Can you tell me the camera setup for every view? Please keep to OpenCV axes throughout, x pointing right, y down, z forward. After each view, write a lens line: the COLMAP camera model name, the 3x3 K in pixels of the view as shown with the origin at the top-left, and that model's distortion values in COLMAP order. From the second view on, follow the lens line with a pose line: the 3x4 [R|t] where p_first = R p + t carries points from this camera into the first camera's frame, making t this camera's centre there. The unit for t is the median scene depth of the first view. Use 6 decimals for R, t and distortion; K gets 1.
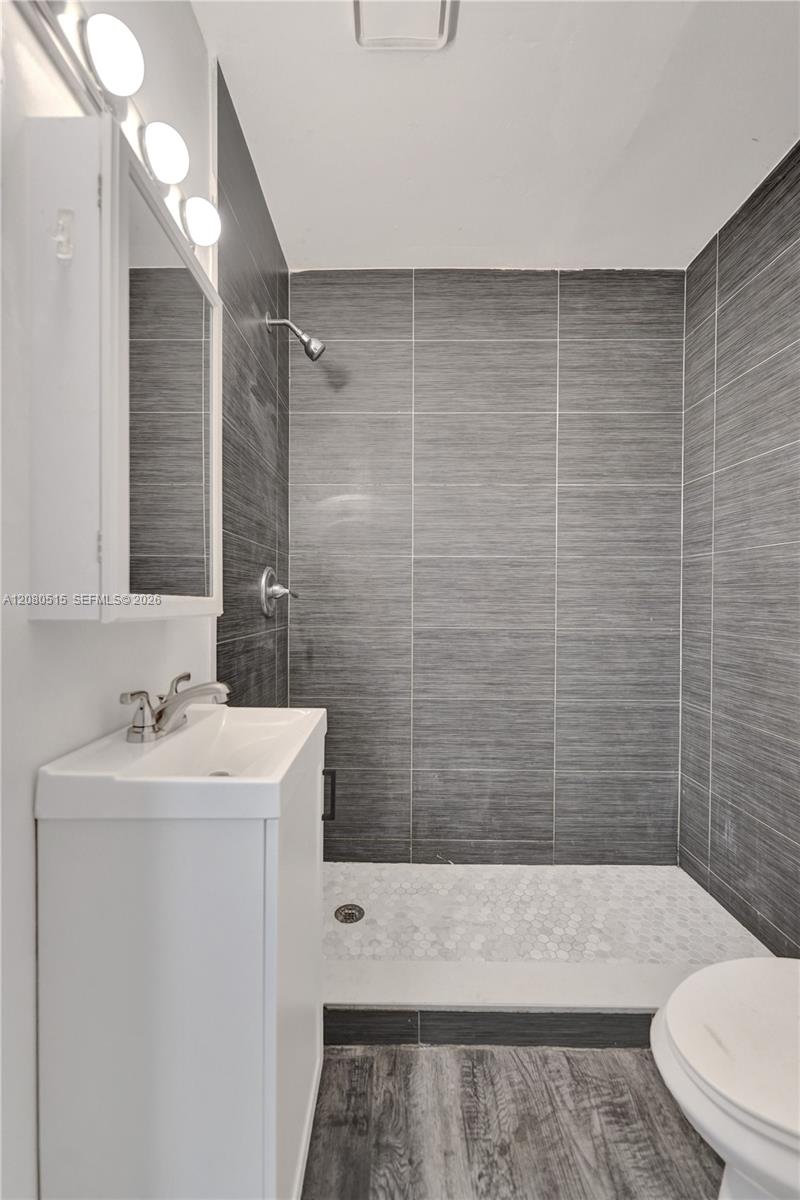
lens RADIAL K [[480.6, 0, 402.9], [0, 480.6, 603.7], [0, 0, 1]] dist [0.008666, -0.000077]
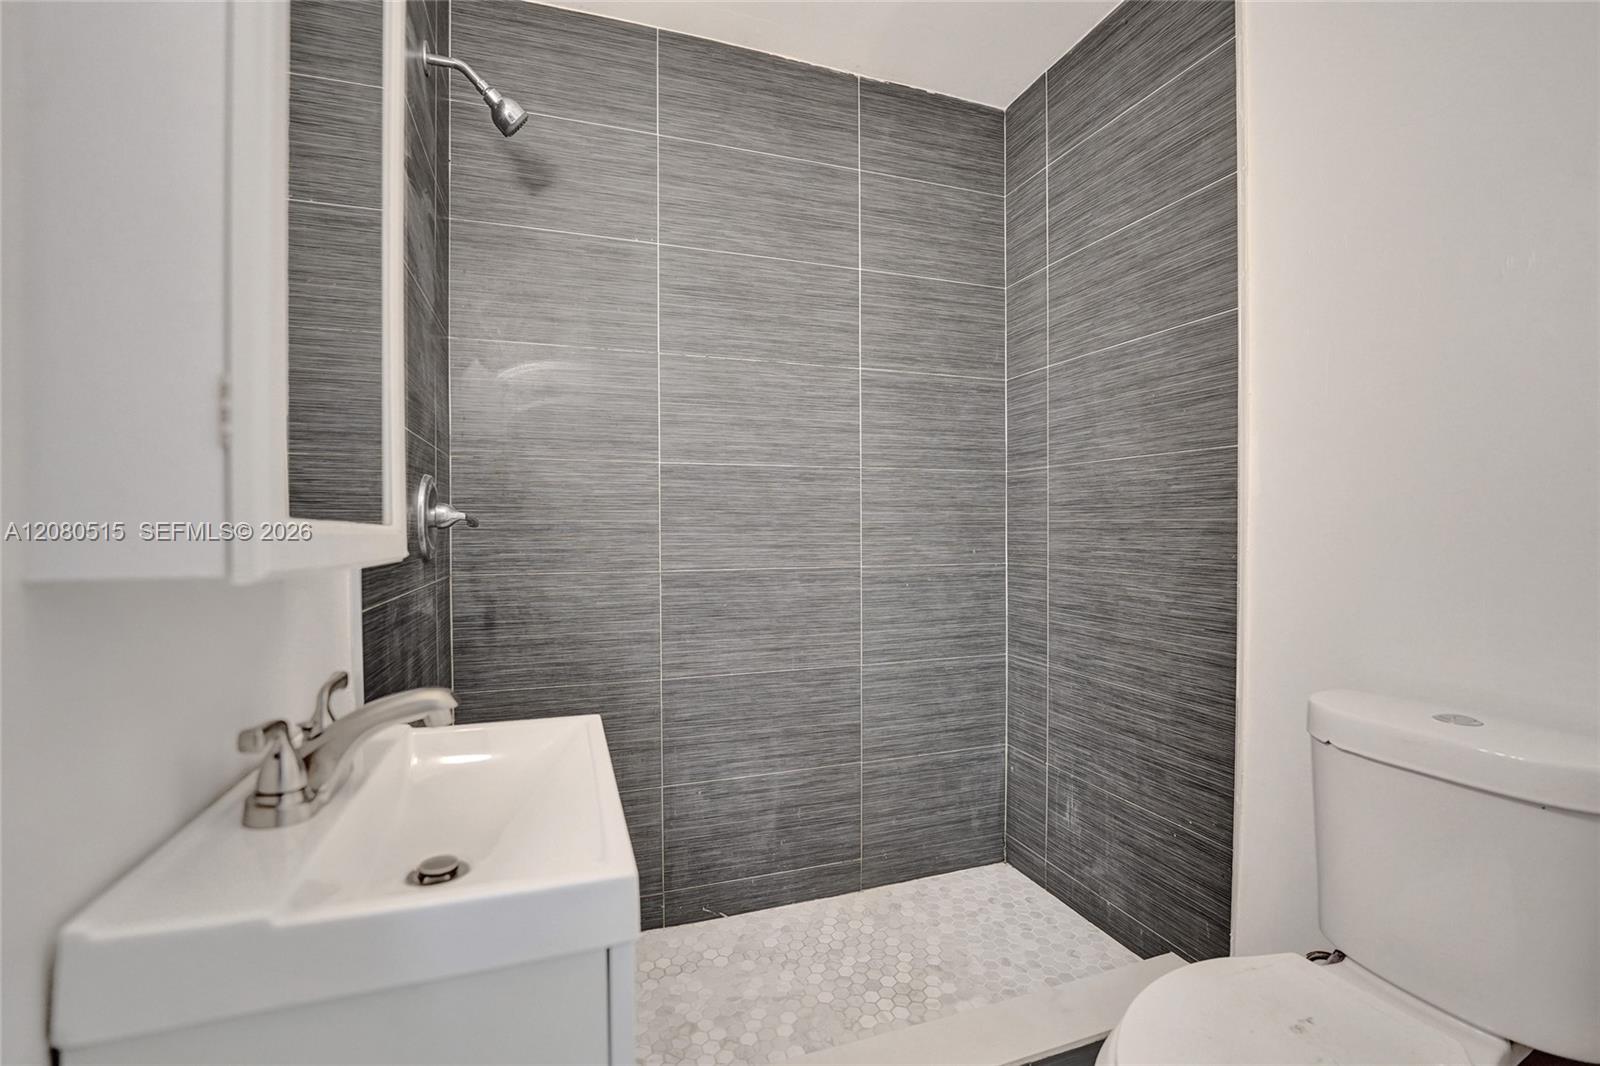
lens RADIAL K [[671.7, 0, 800.4], [0, 671.7, 537.0], [0, 0, 1]] dist [-0.019453, 0.000139]
pose [[0.945462, -0.012827, 0.325481, -0.097351], [0.011713, 0.999917, 0.005381, 0.000259], [-0.325523, -0.001275, 0.945533, 0.075403]]
